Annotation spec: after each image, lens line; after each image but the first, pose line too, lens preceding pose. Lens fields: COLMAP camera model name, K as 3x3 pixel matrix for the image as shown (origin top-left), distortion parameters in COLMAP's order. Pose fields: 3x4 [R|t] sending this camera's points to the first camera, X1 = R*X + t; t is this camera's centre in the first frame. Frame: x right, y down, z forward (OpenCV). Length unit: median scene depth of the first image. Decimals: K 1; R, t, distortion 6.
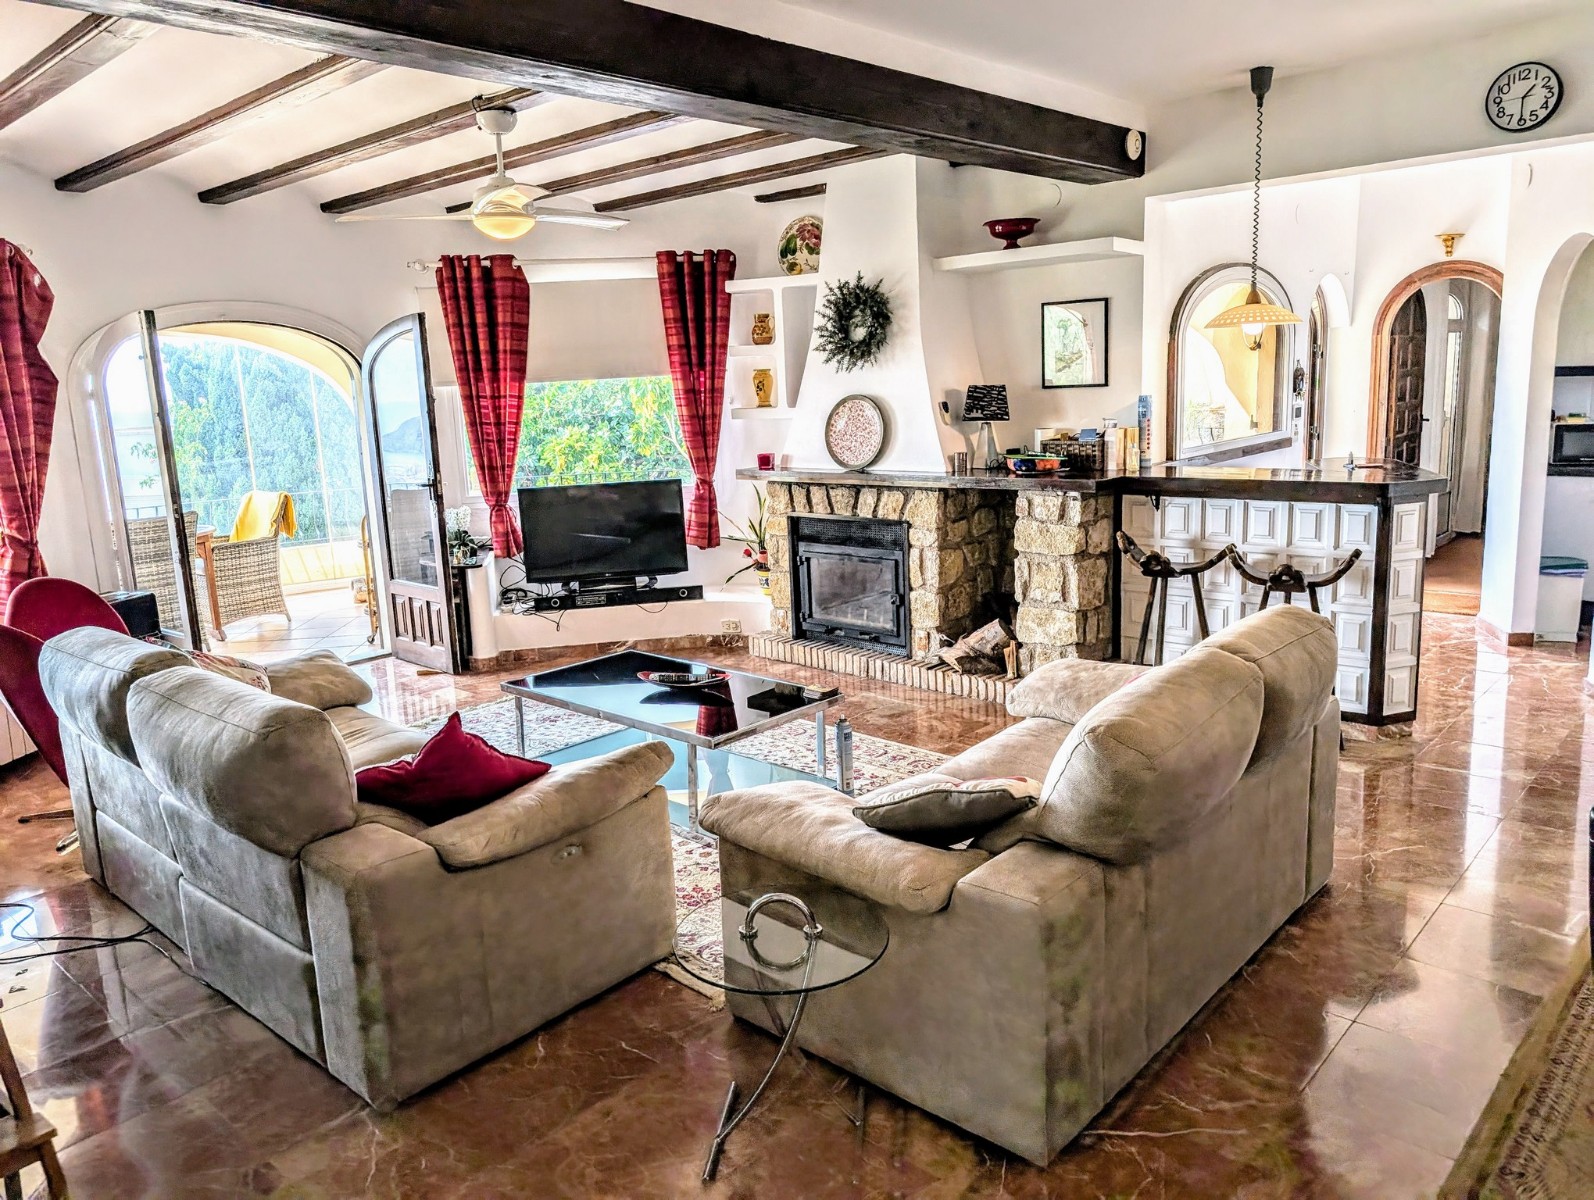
lens RADIAL K [[1149.4, 0, 791.8], [0, 1149.4, 592.2], [0, 0, 1]] dist [0.029457, -0.022168]
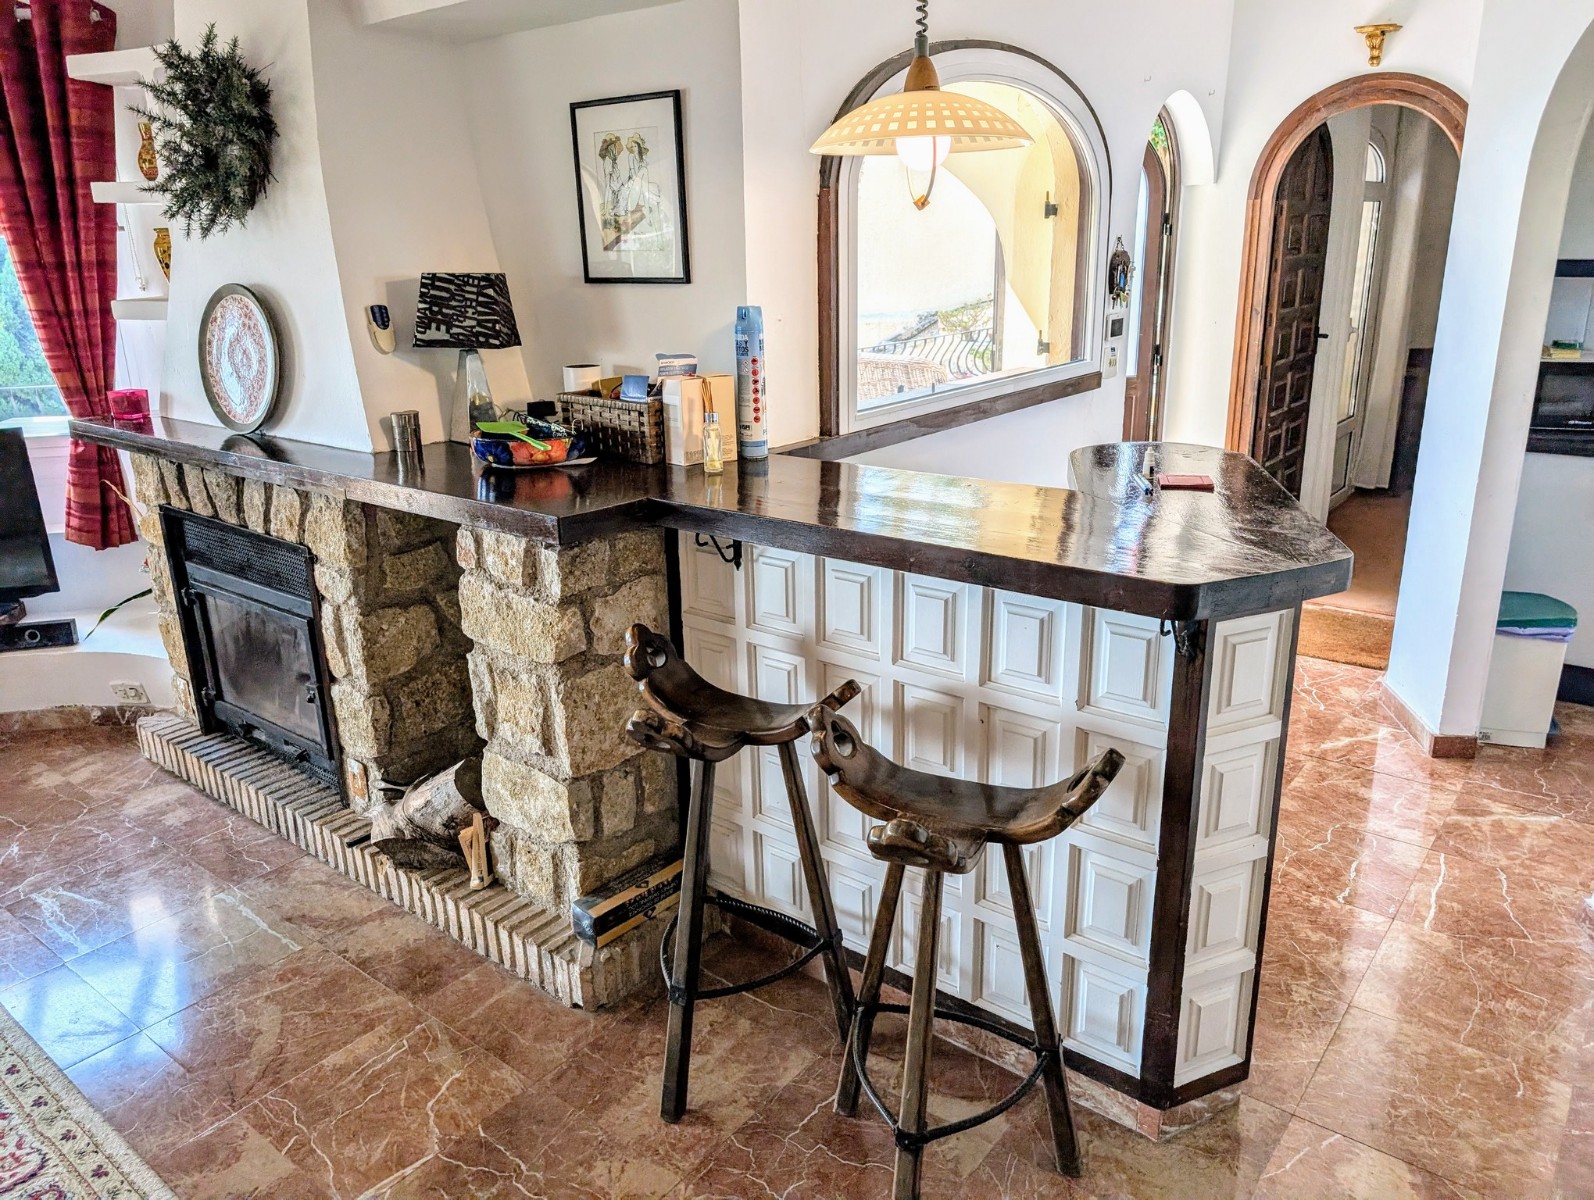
lens RADIAL K [[1149.4, 0, 792.0], [0, 1149.4, 597.5], [0, 0, 1]] dist [0.029457, -0.022168]
pose [[0.997222, 0.000146, 0.074483, 0.273810], [-0.008467, 0.993738, 0.111410, -0.099243], [-0.074001, -0.111731, 0.990979, 0.490344]]
